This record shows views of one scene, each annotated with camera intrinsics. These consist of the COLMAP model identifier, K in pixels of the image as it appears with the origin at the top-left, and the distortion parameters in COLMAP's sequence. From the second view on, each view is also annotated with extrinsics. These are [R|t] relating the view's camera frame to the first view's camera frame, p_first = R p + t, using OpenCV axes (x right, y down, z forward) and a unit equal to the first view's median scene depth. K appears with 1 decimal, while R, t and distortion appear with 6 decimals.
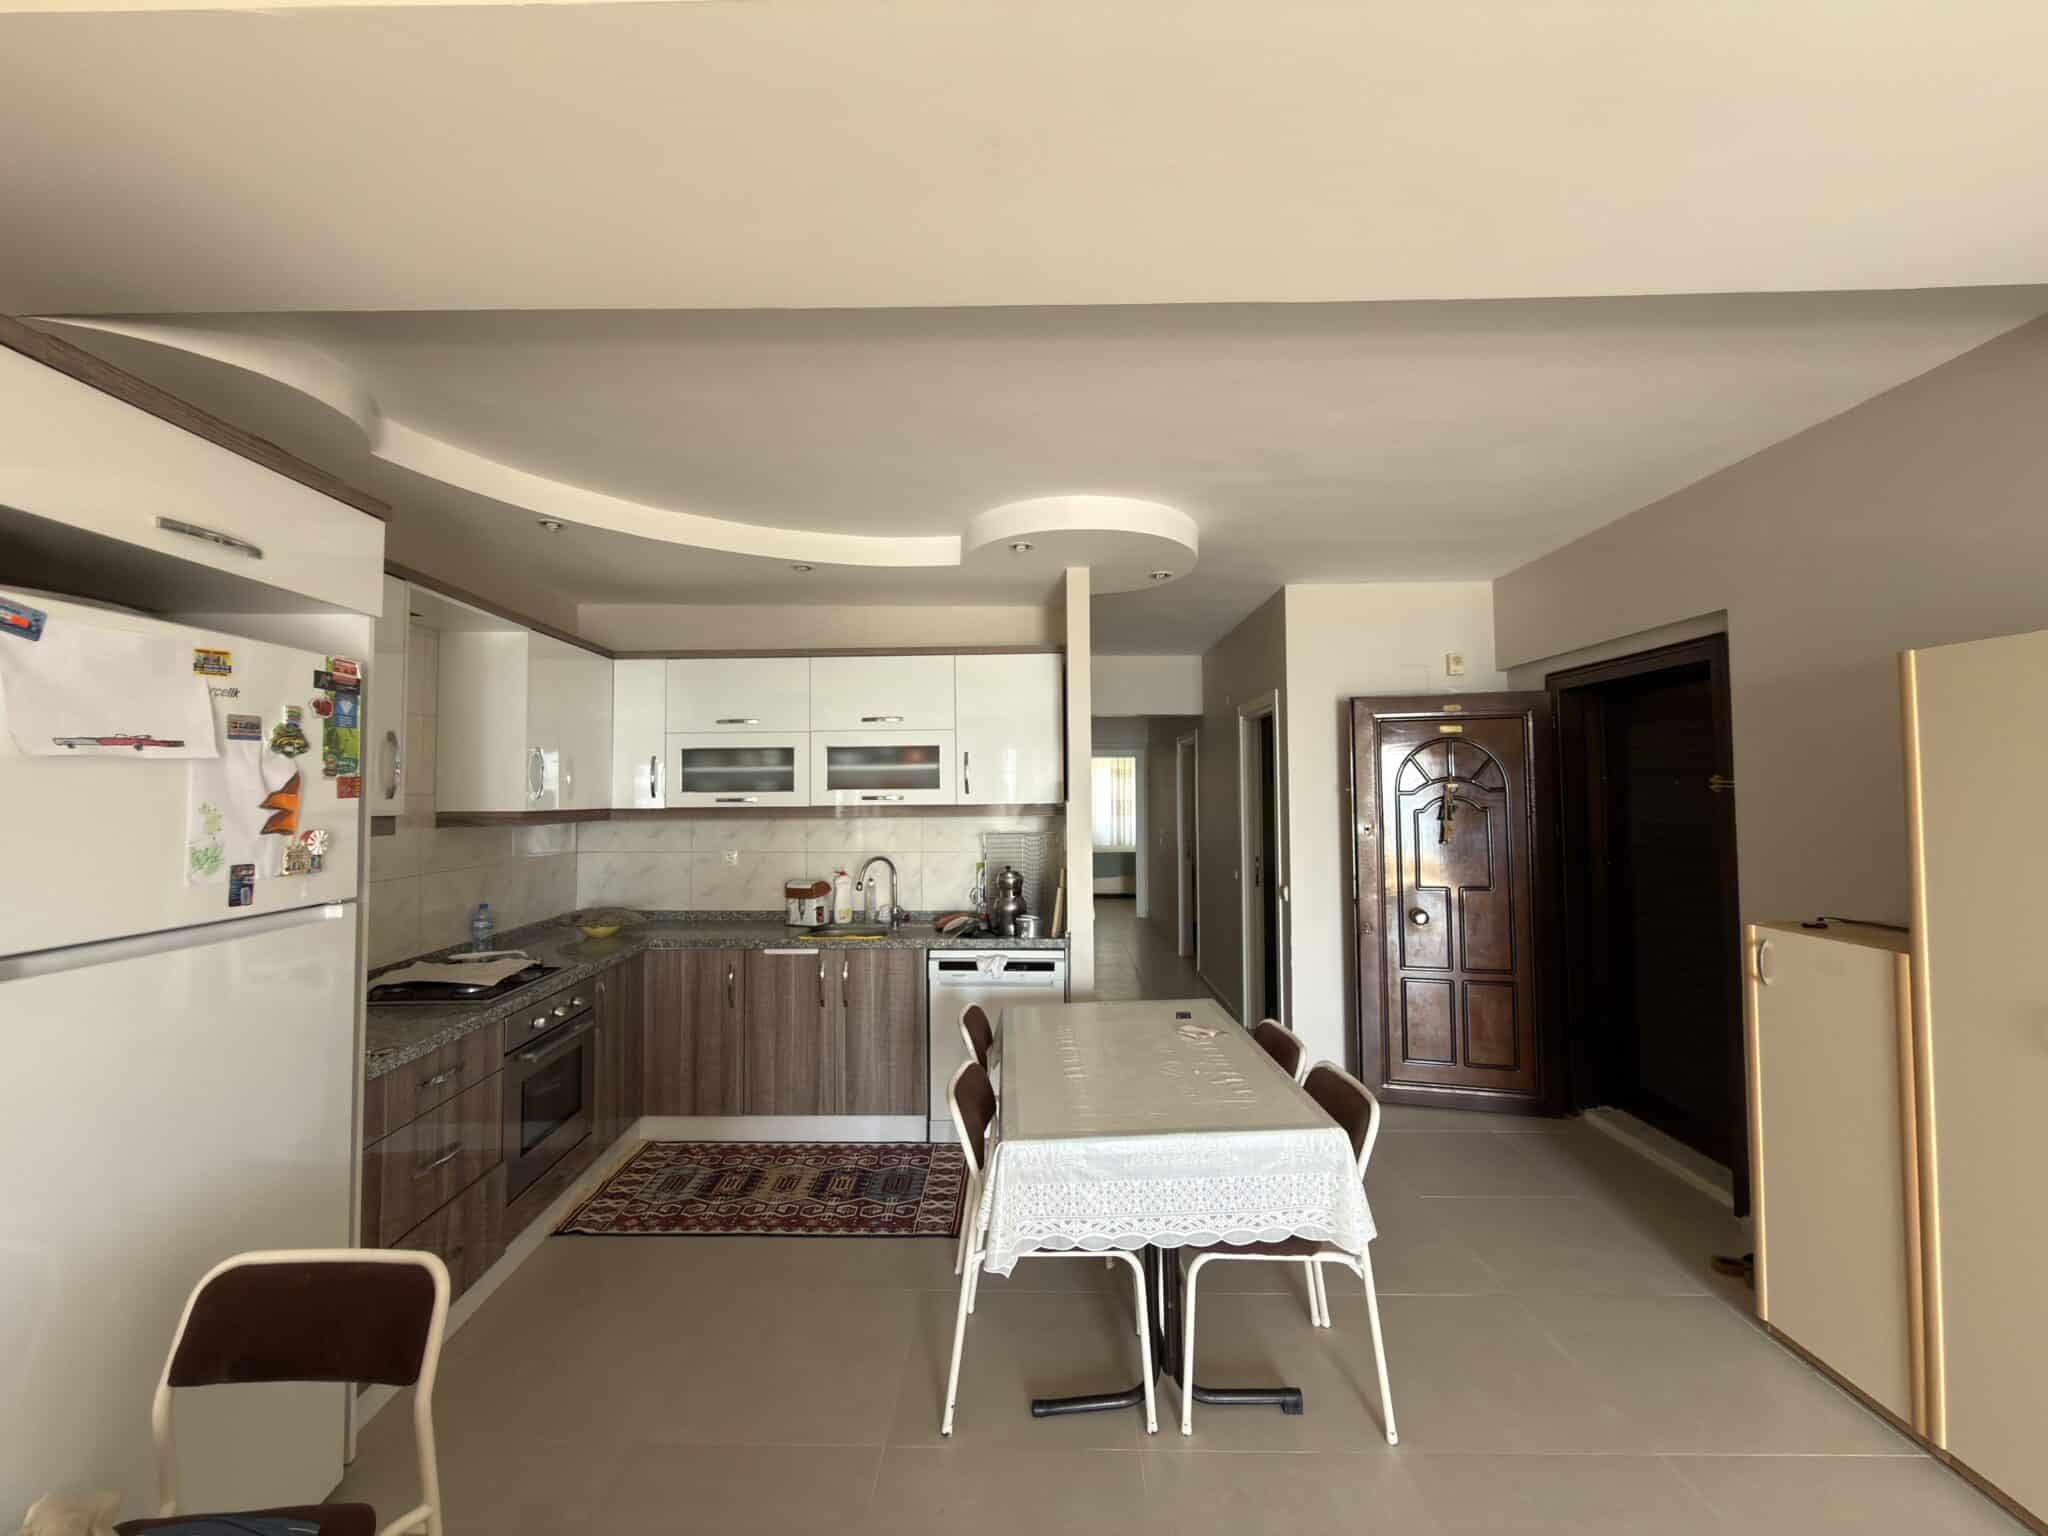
lens RADIAL K [[811.2, 0, 1026.1], [0, 811.2, 766.4], [0, 0, 1]] dist [-0.000614, 0.000204]
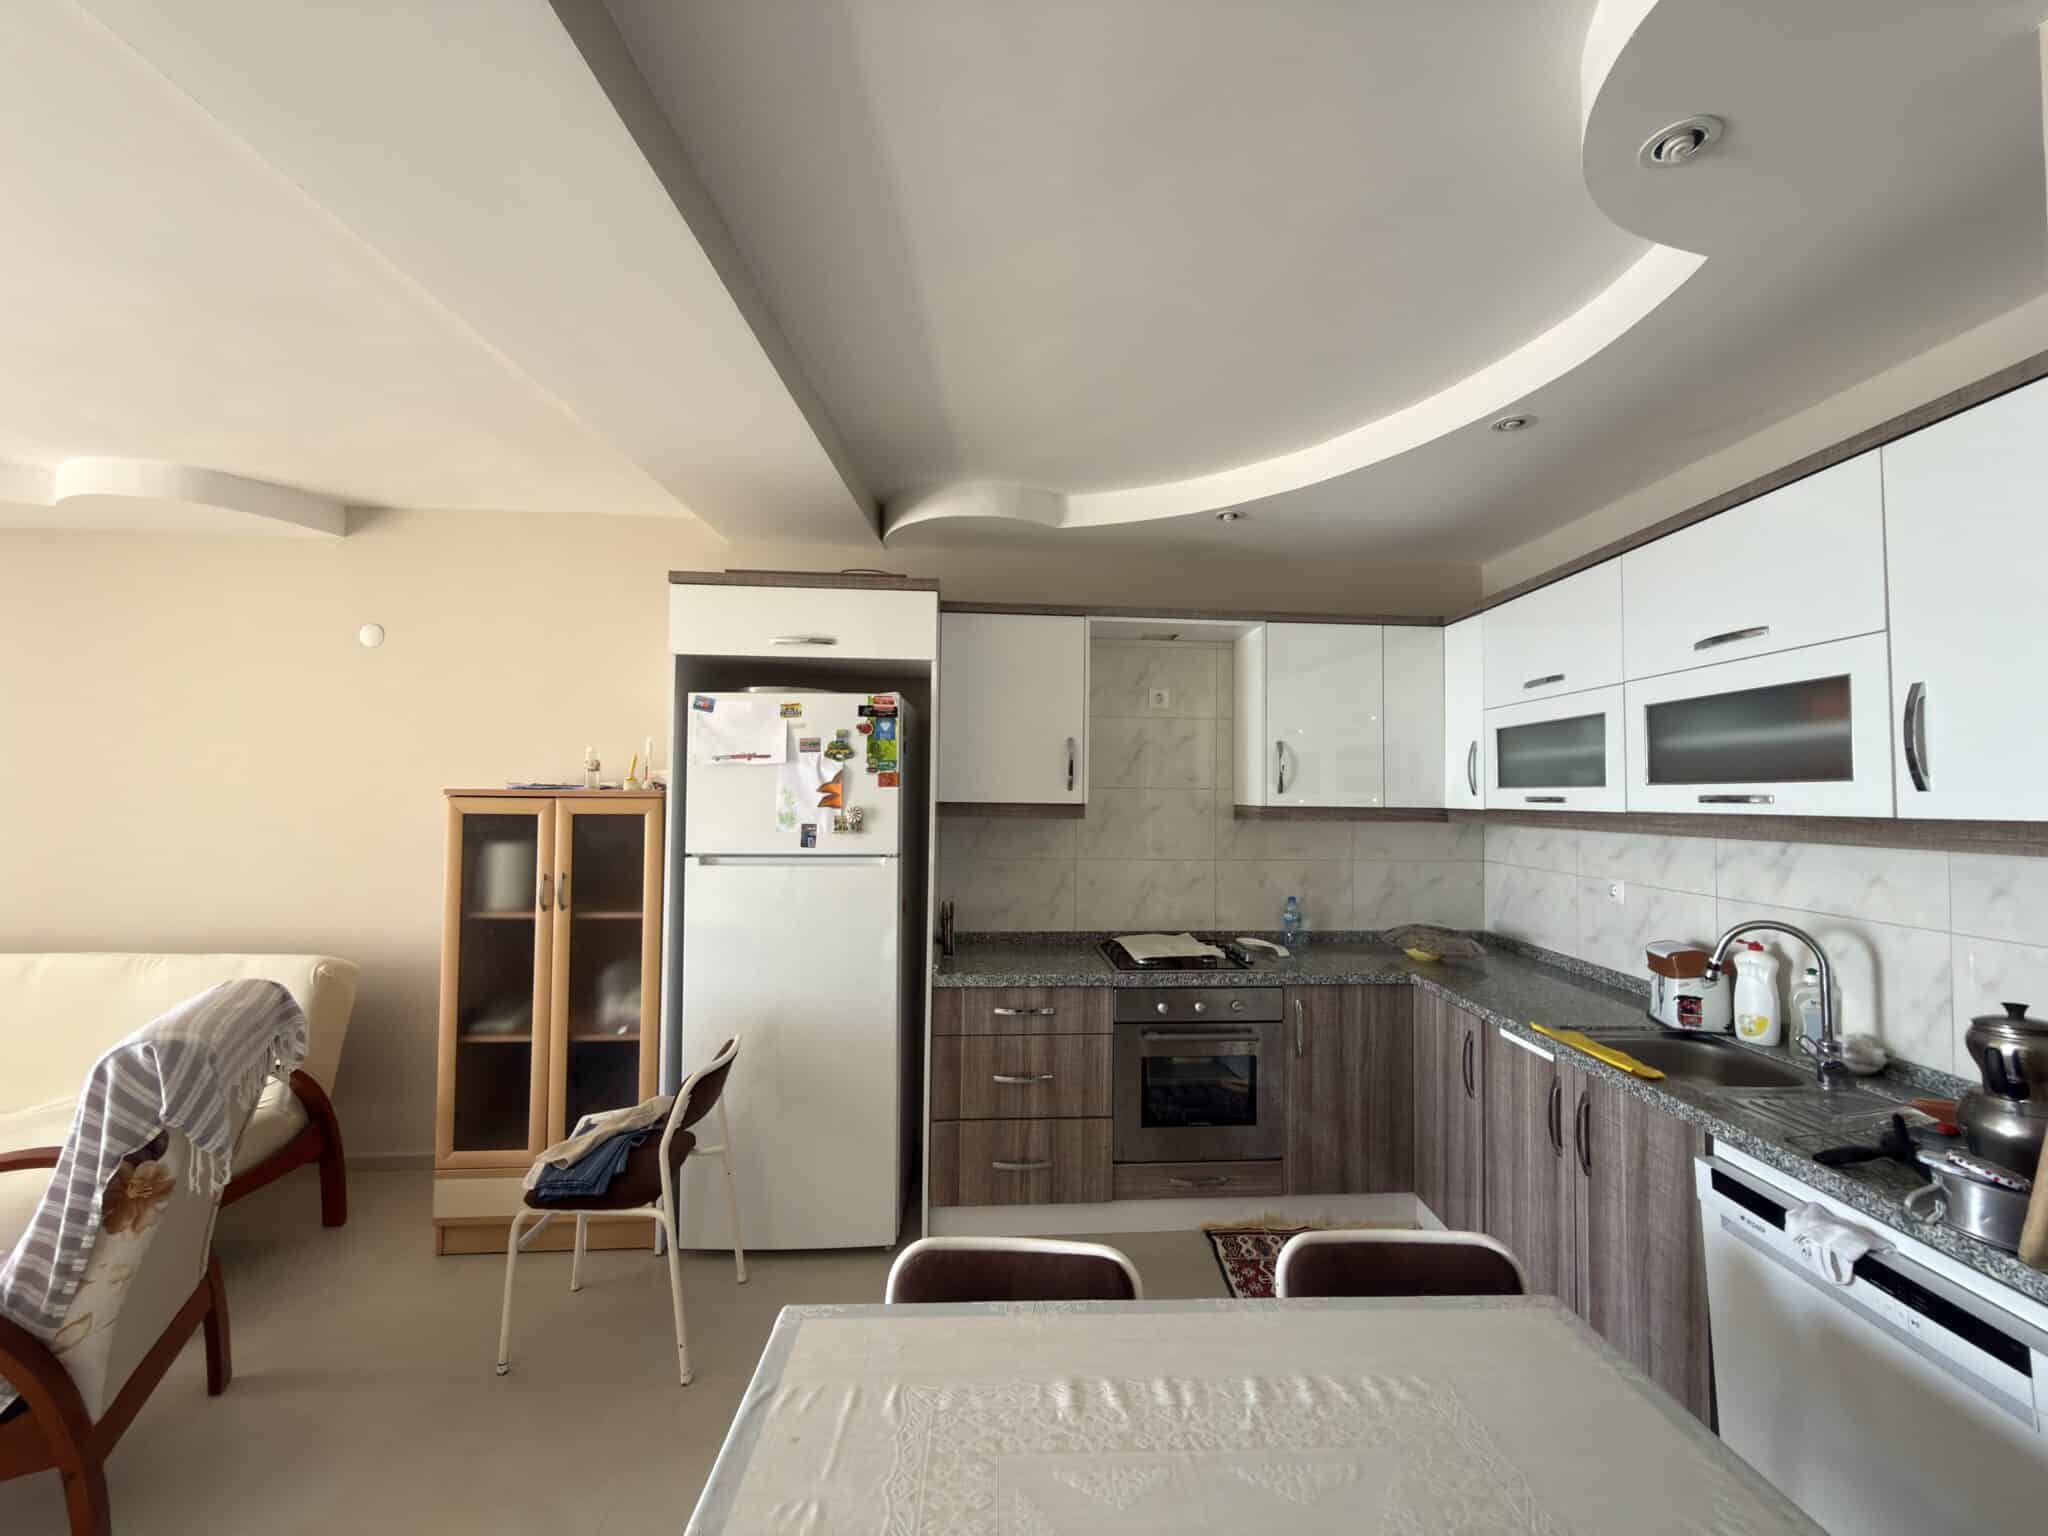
lens RADIAL K [[811.2, 0, 1026.1], [0, 811.2, 766.4], [0, 0, 1]] dist [-0.000614, 0.000204]
pose [[0.013620, -0.027631, -0.999525, 0.323769], [0.023998, 0.999339, -0.027299, 0.023445], [0.999619, -0.023615, 0.014274, 0.597895]]
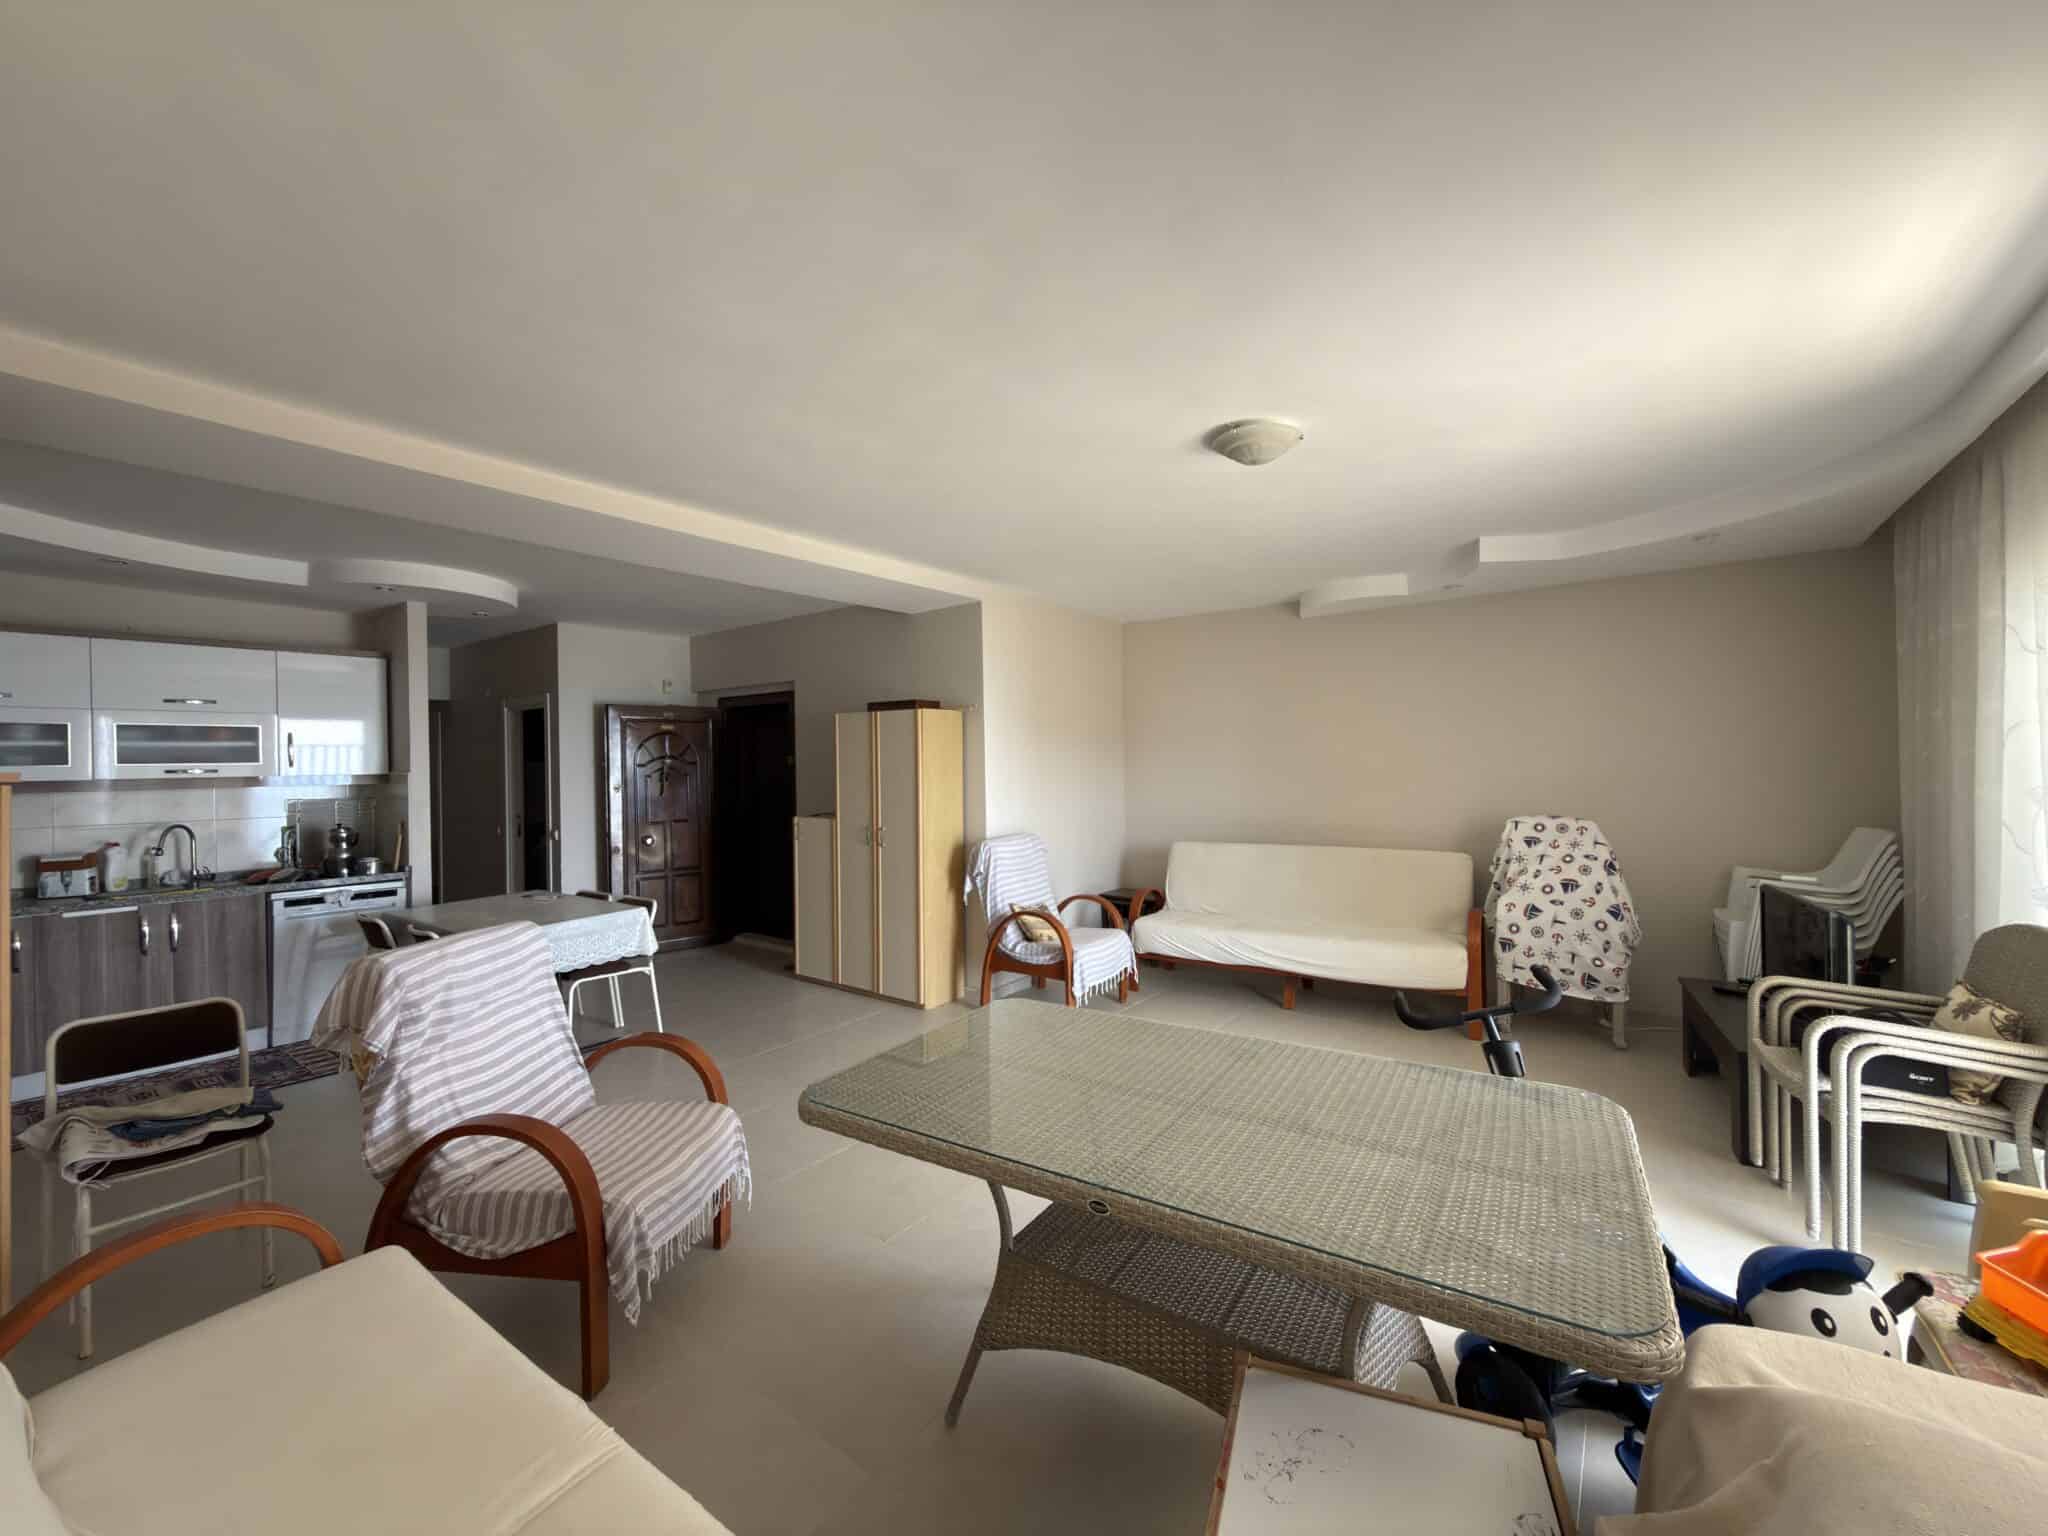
lens RADIAL K [[811.2, 0, 1026.1], [0, 811.2, 766.4], [0, 0, 1]] dist [-0.000614, 0.000204]
pose [[0.585776, -0.004415, 0.810461, -0.432837], [-0.017987, 0.999668, 0.018446, -0.009842], [-0.810274, -0.025383, 0.585502, -0.630130]]
